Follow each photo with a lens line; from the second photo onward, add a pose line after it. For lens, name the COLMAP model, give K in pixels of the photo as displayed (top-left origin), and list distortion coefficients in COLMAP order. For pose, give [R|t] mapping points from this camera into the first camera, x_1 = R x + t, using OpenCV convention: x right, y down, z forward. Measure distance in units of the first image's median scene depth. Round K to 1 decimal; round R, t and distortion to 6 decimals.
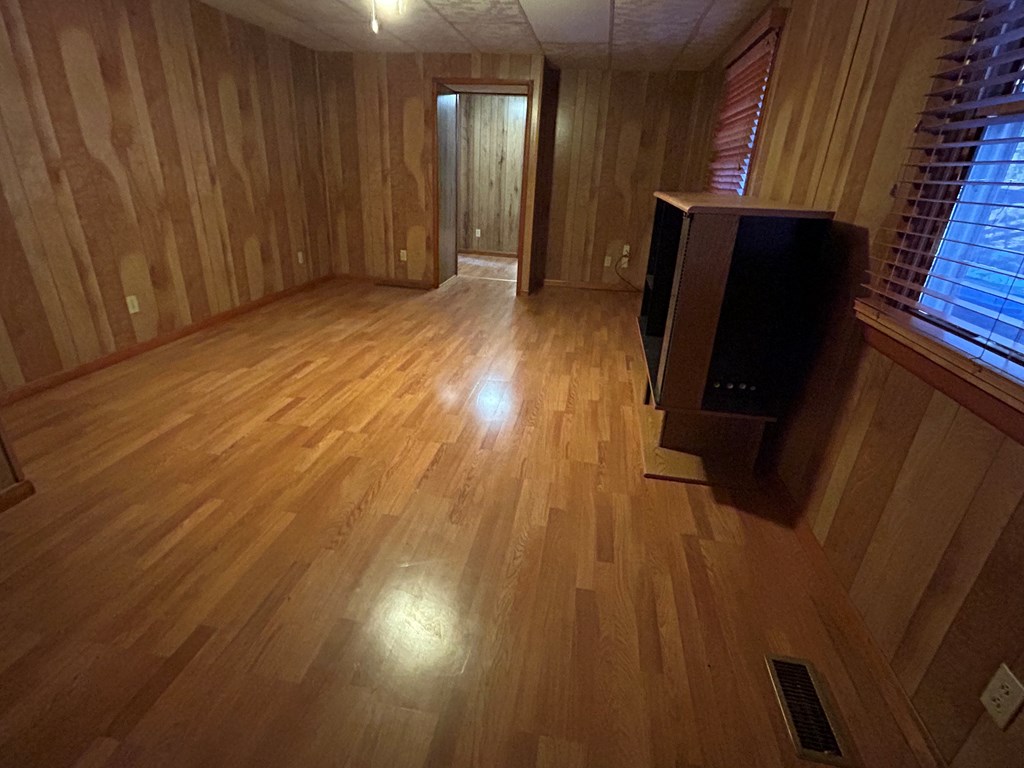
lens RADIAL K [[499.3, 0, 512.0], [0, 499.3, 379.6], [0, 0, 1]] dist [-0.004293, 0.000418]
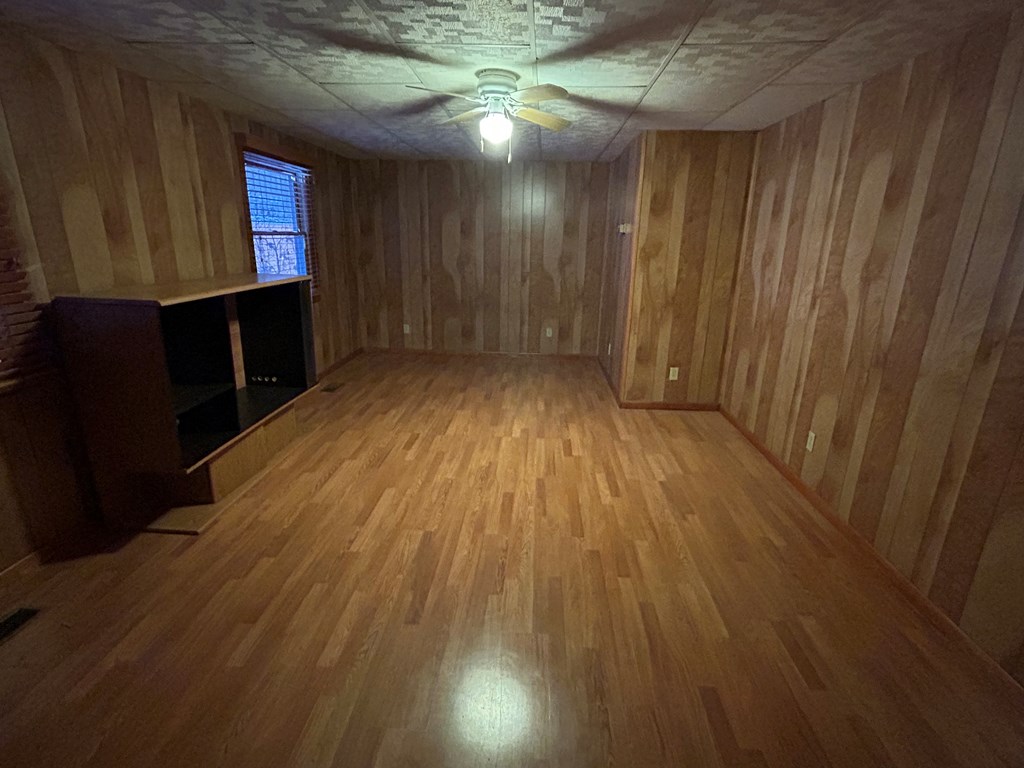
lens RADIAL K [[499.3, 0, 507.4], [0, 499.3, 387.3], [0, 0, 1]] dist [-0.004293, 0.000418]
pose [[-0.992881, -0.031831, -0.114775, -0.123435], [-0.097854, 0.767375, 0.633687, -0.804731], [0.067905, 0.640408, -0.765027, 1.722300]]
